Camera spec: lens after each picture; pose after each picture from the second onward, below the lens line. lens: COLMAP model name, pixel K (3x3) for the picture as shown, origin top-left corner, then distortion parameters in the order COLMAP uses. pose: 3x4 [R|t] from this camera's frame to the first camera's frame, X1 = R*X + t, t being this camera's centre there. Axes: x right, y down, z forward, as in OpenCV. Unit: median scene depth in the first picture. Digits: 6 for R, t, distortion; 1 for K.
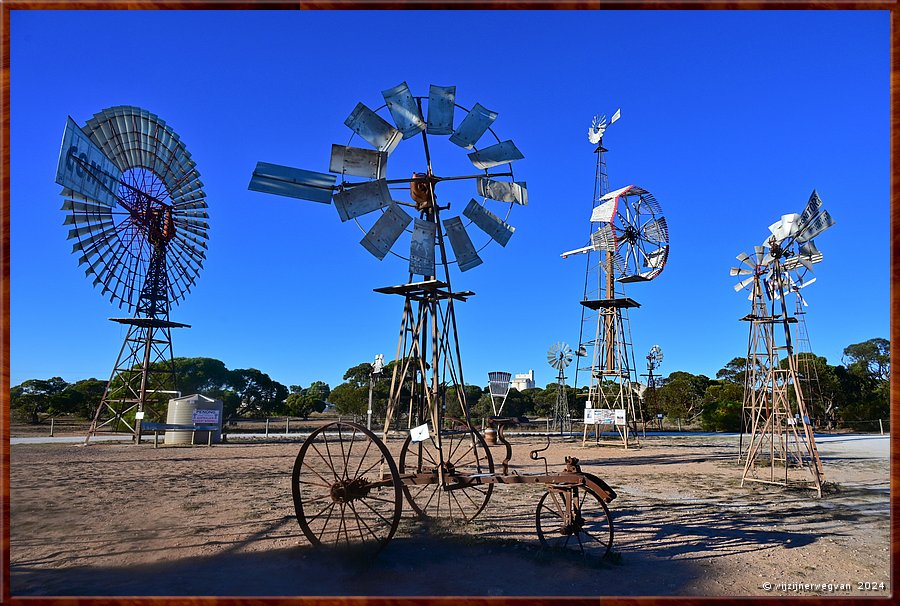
lens RADIAL K [[576.1, 0, 450.0], [0, 576.1, 303.0], [0, 0, 1]] dist [-0.001674, -0.001840]
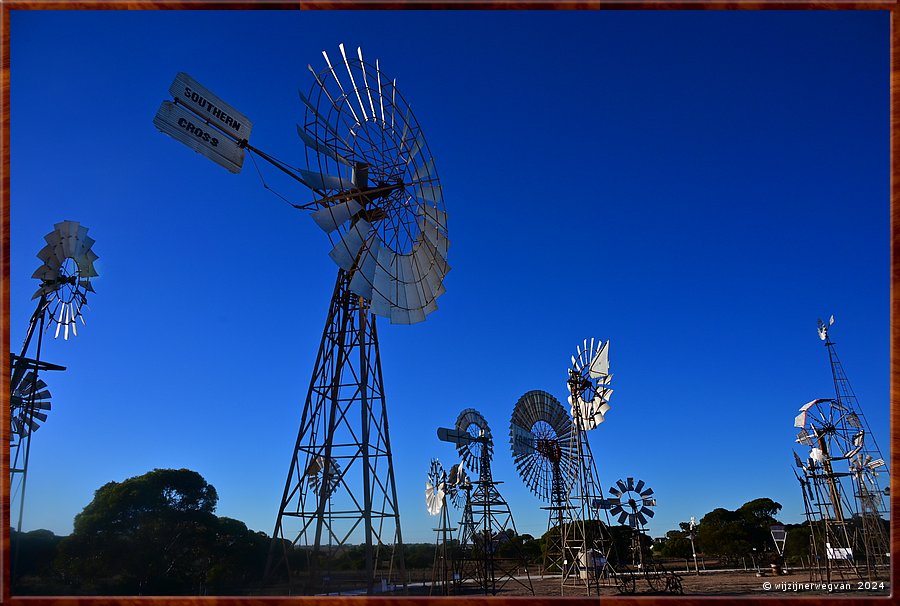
lens RADIAL K [[576.1, 0, 450.0], [0, 576.1, 303.0], [0, 0, 1]] dist [-0.001674, -0.001840]
pose [[0.803293, -0.269378, -0.531184, 0.364364], [0.146274, 0.953785, -0.262484, -0.164471], [0.577342, 0.133153, 0.805572, -0.799960]]
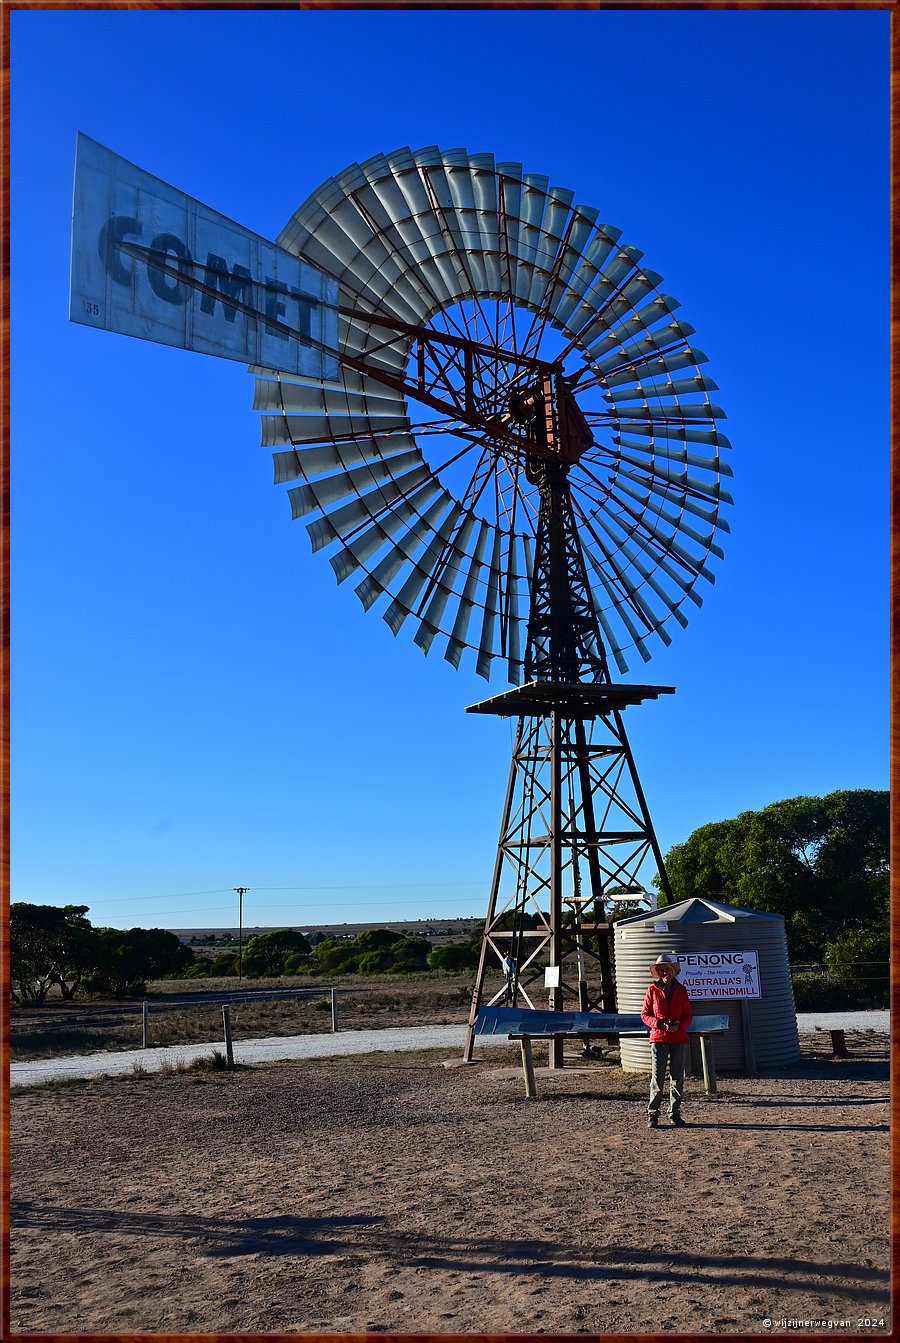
lens RADIAL K [[1112.2, 0, 494.1], [0, 1112.2, 702.3], [0, 0, 1]] dist [-0.000610, -0.001264]
pose [[0.645526, -0.204063, -0.735972, -0.062399], [0.198531, 0.975352, -0.096302, 0.095891], [0.737483, -0.083948, 0.670128, 0.551980]]
